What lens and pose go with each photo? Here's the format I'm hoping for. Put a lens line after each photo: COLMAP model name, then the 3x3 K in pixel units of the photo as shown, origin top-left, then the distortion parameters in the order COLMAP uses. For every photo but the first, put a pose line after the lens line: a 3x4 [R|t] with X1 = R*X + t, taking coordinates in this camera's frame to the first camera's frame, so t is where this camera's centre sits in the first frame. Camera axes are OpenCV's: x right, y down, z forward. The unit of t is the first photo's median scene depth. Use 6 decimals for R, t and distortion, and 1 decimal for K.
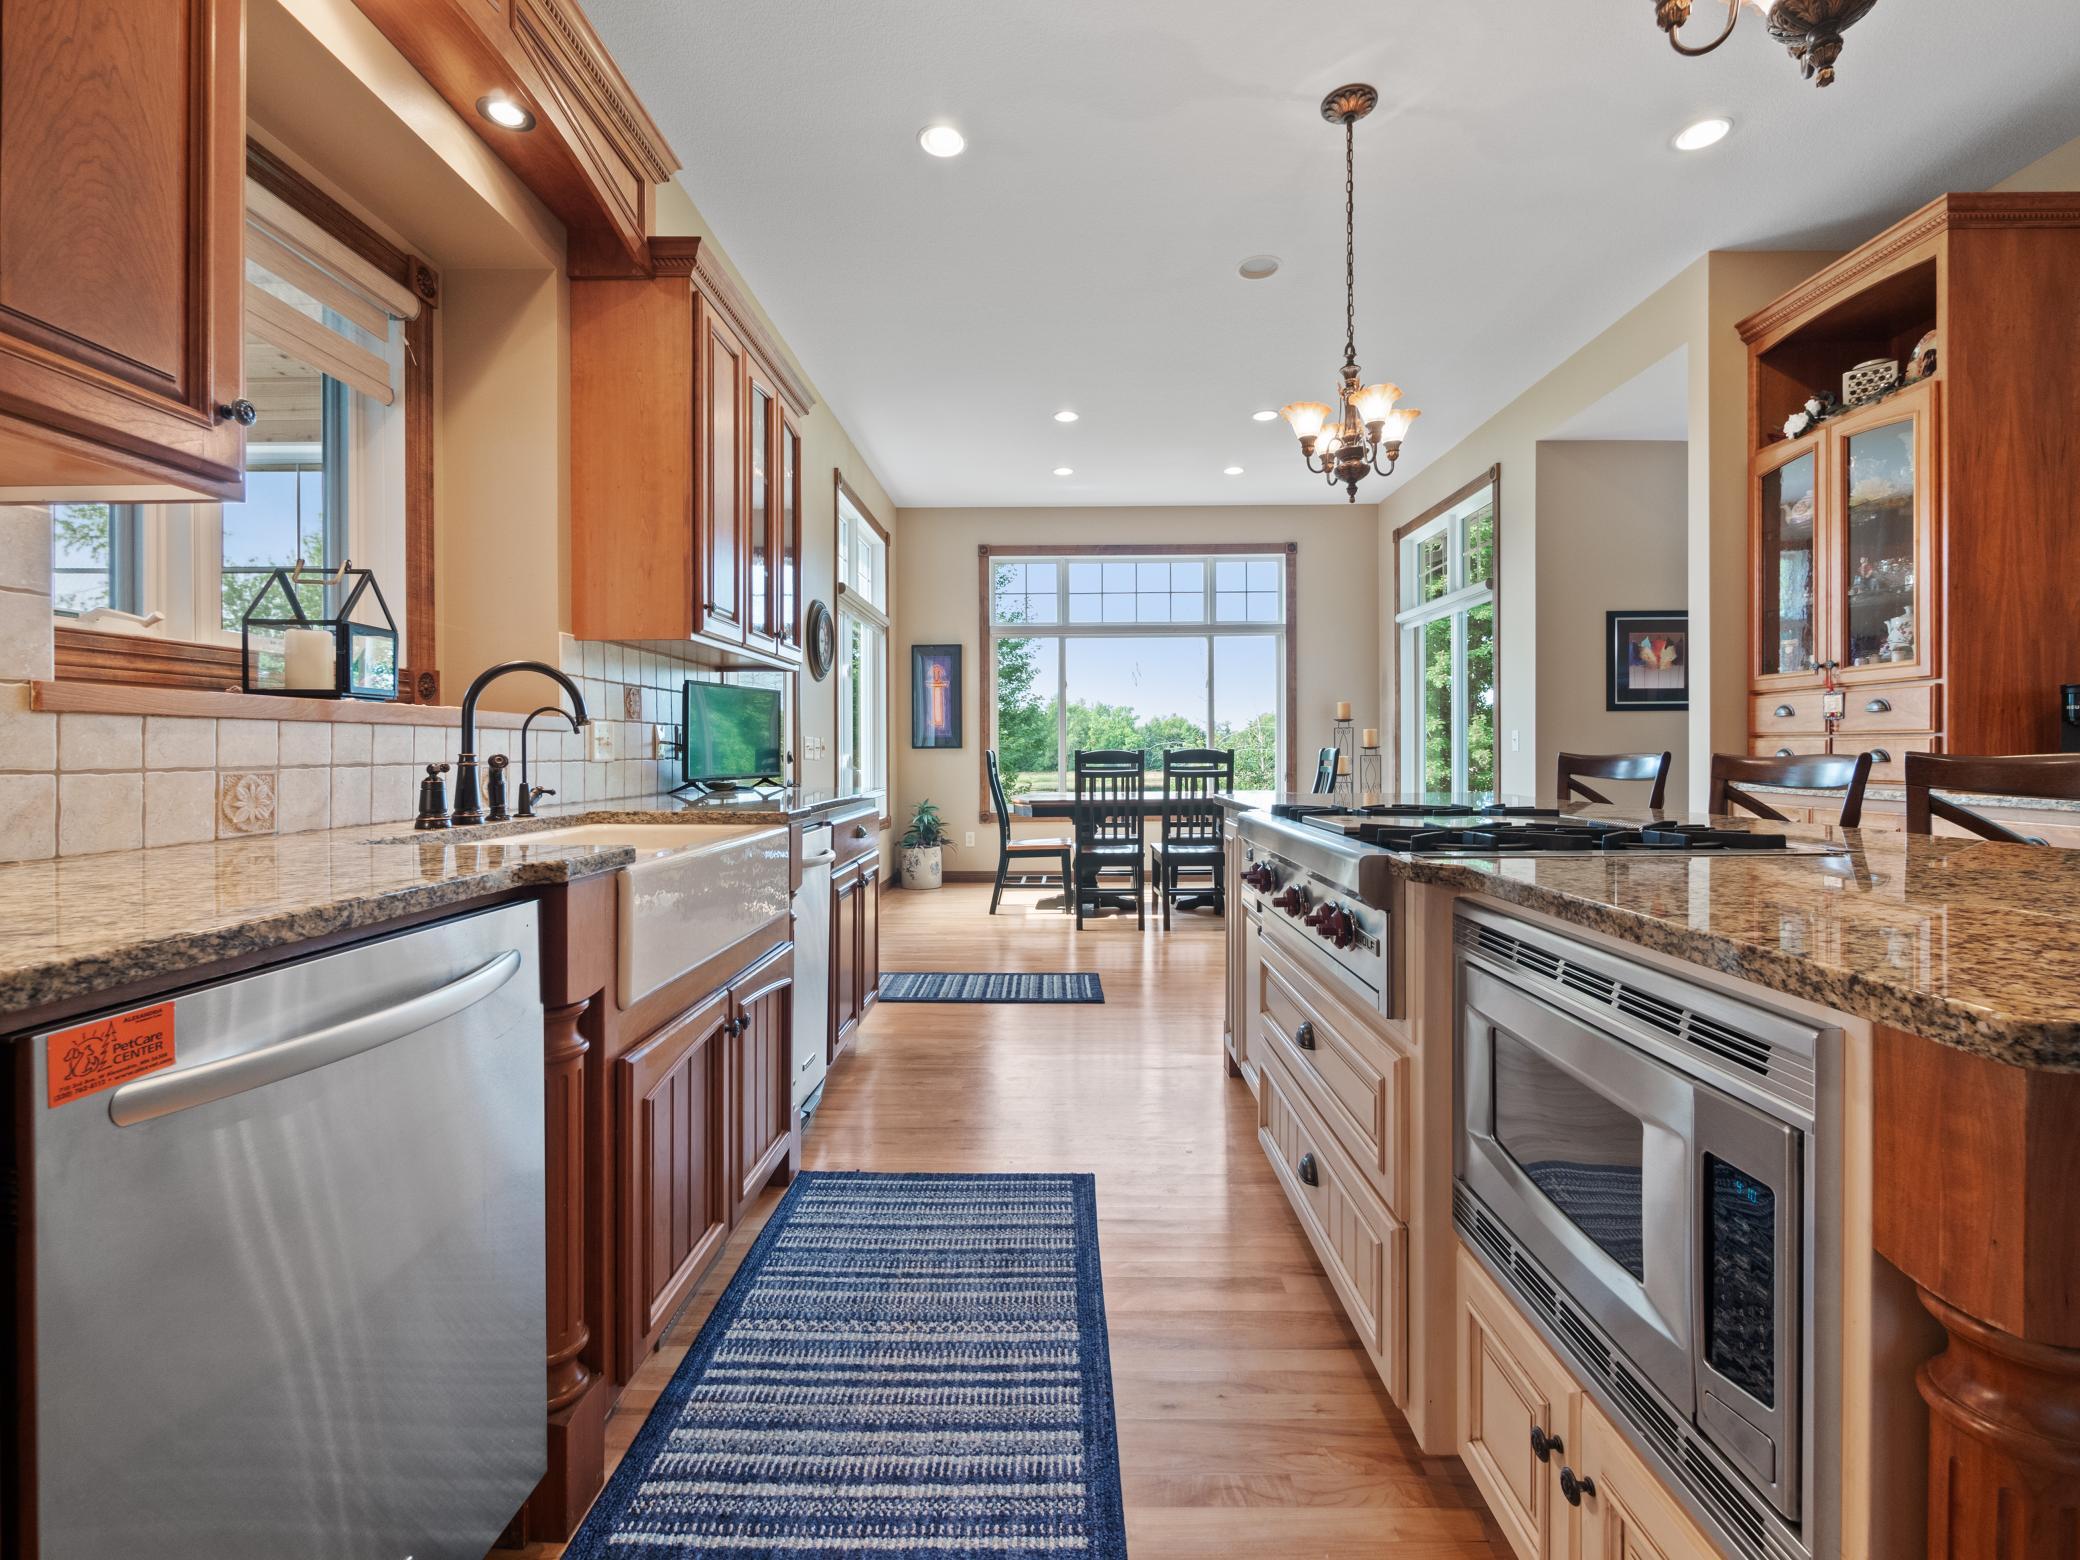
lens RADIAL K [[905.0, 0, 1035.6], [0, 905.0, 755.5], [0, 0, 1]] dist [-0.003823, -0.000160]
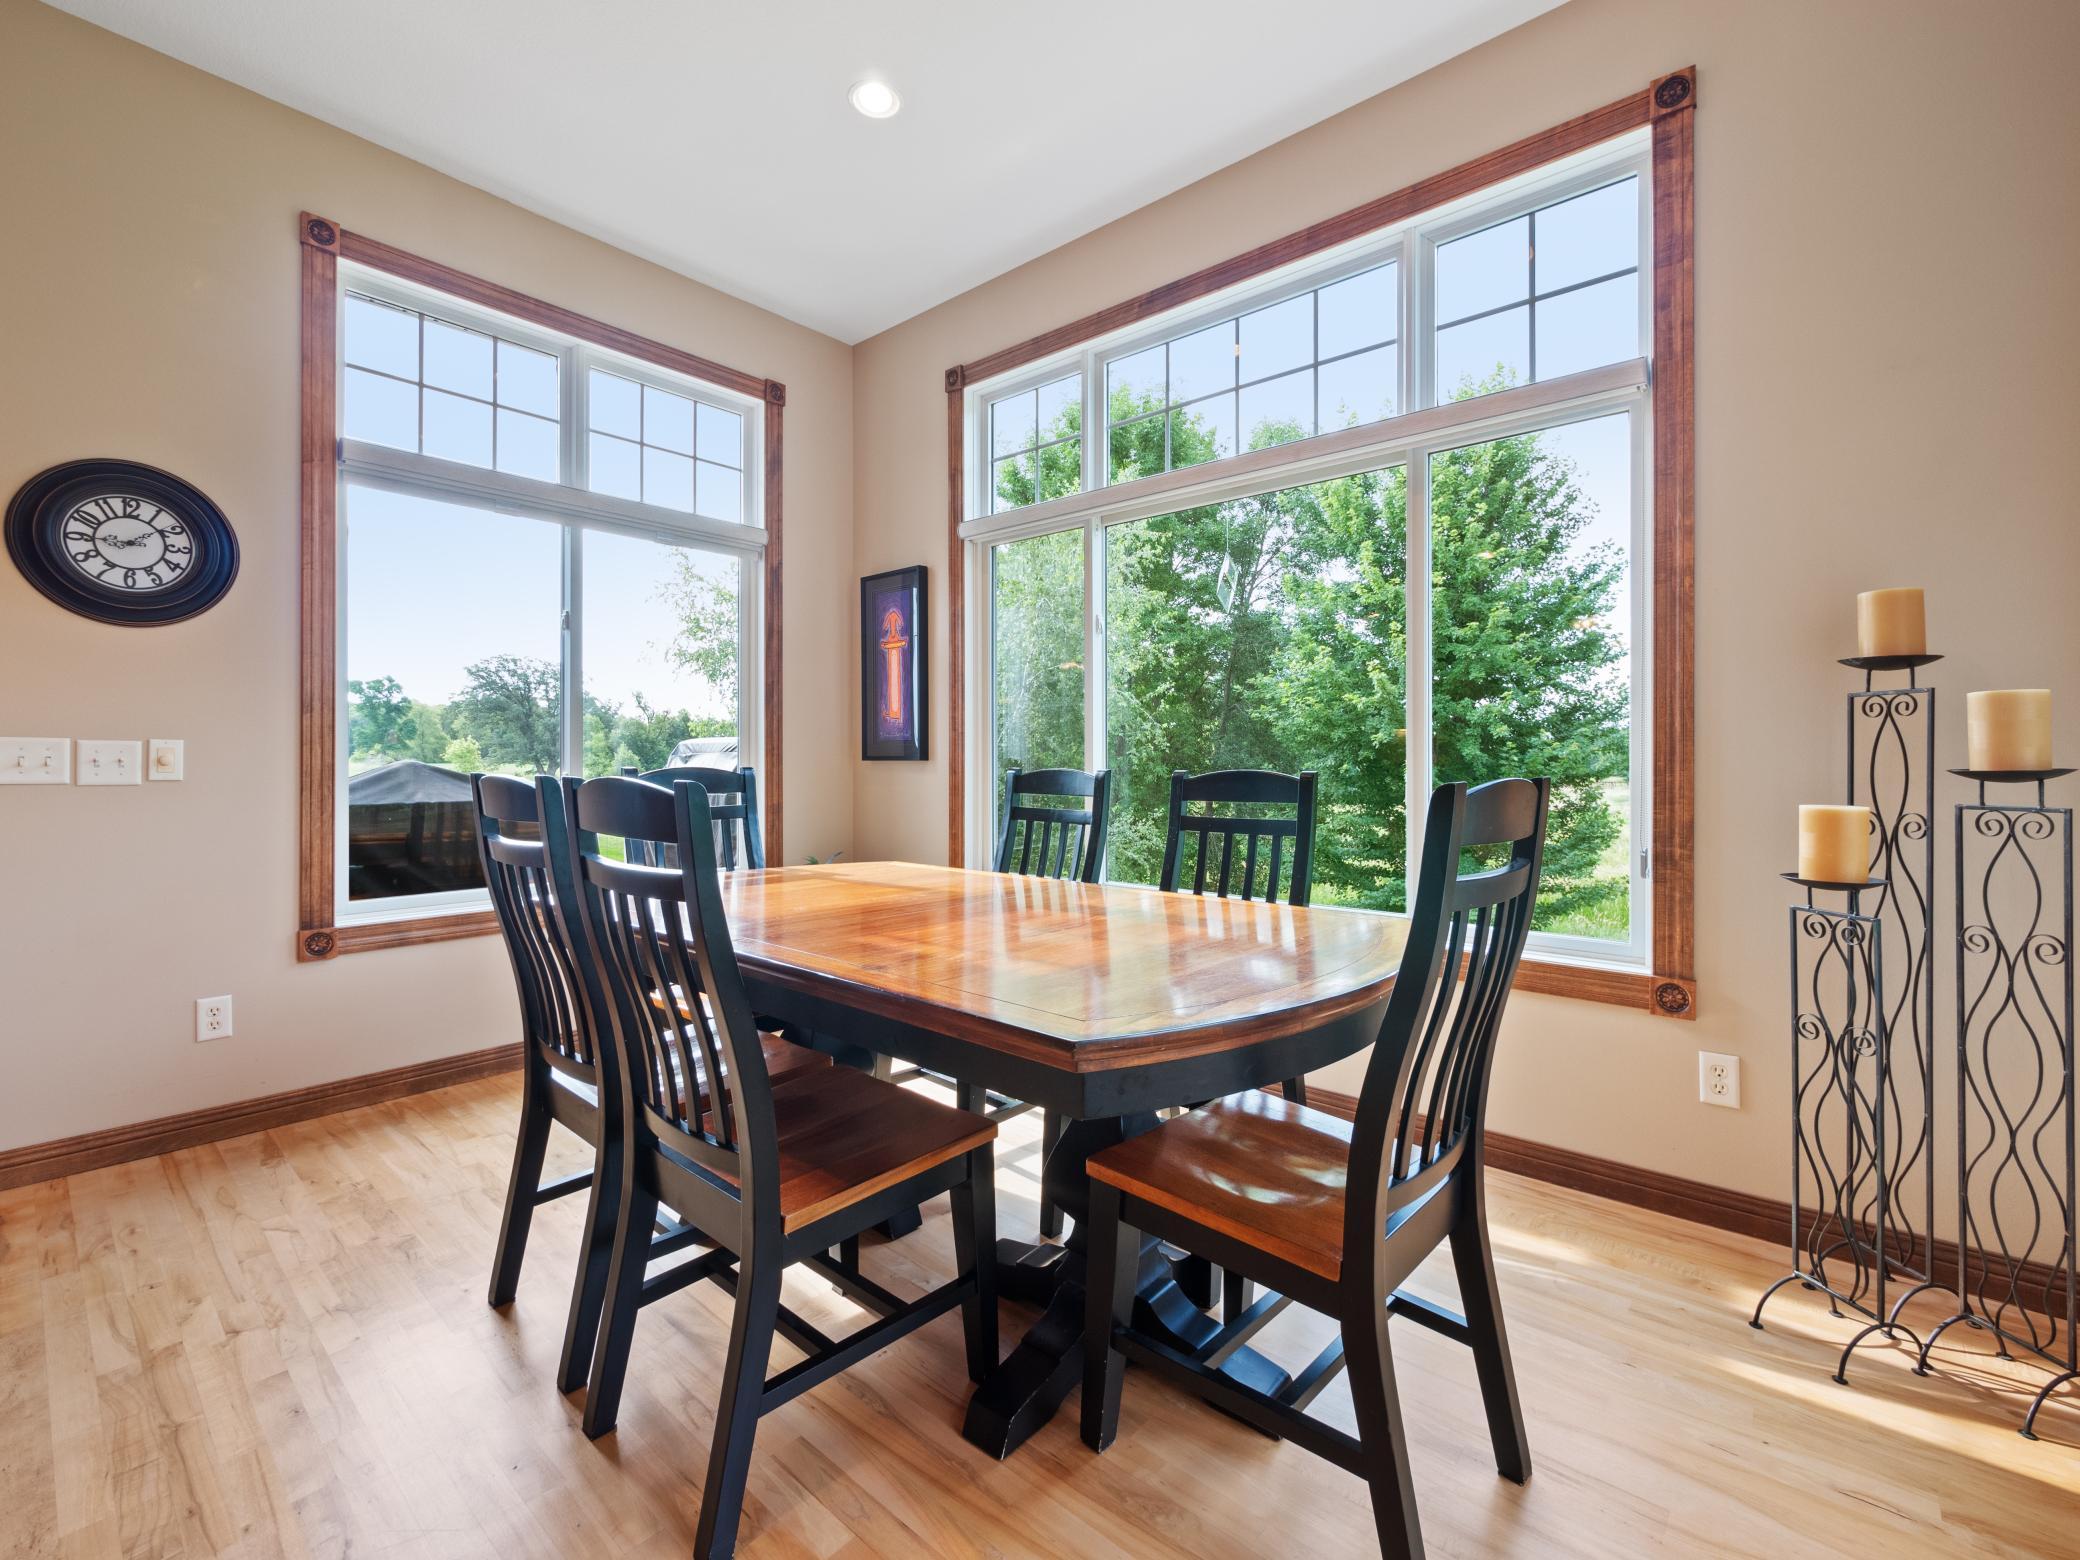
lens RADIAL K [[905.0, 0, 1035.6], [0, 905.0, 755.5], [0, 0, 1]] dist [-0.003823, -0.000160]
pose [[0.768924, 0.004165, -0.639326, 0.813647], [-0.007749, 0.999966, -0.002804, -0.026642], [0.639293, 0.007110, 0.768931, 1.670948]]
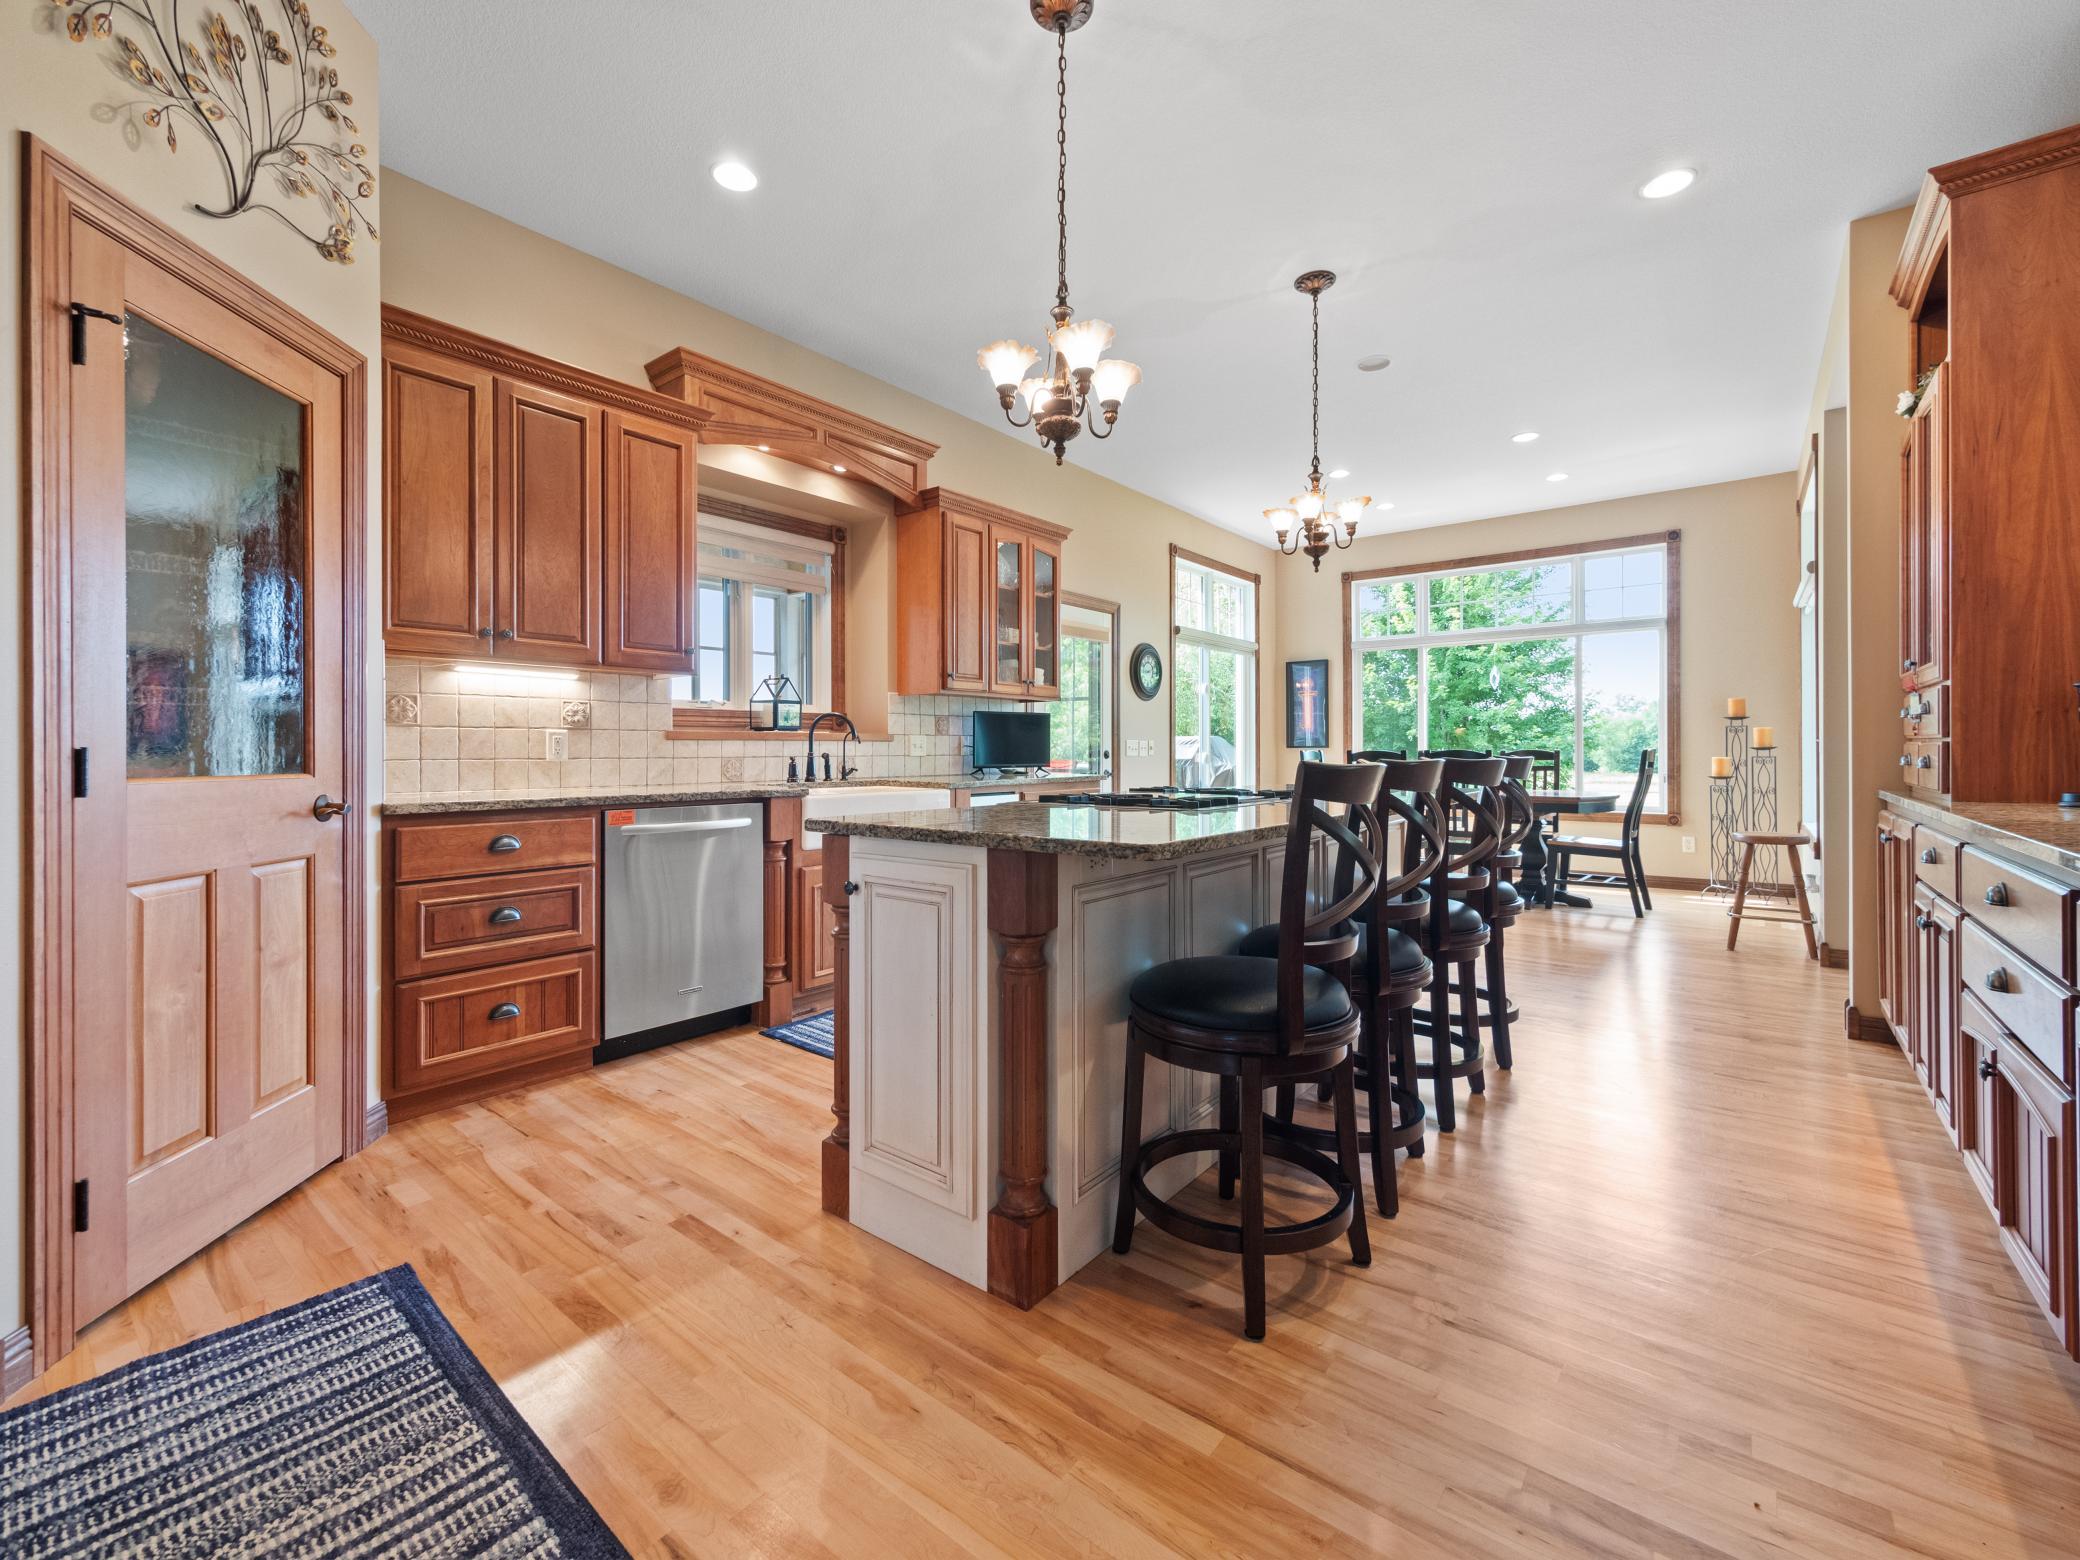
lens RADIAL K [[862.2, 0, 1049.3], [0, 862.2, 747.3], [0, 0, 1]] dist [0.001640, 0.000167]
pose [[0.794362, 0.002019, -0.607442, 0.814817], [-0.005112, 0.999981, -0.003361, -0.007391], [0.607424, 0.005775, 0.794357, -0.280840]]
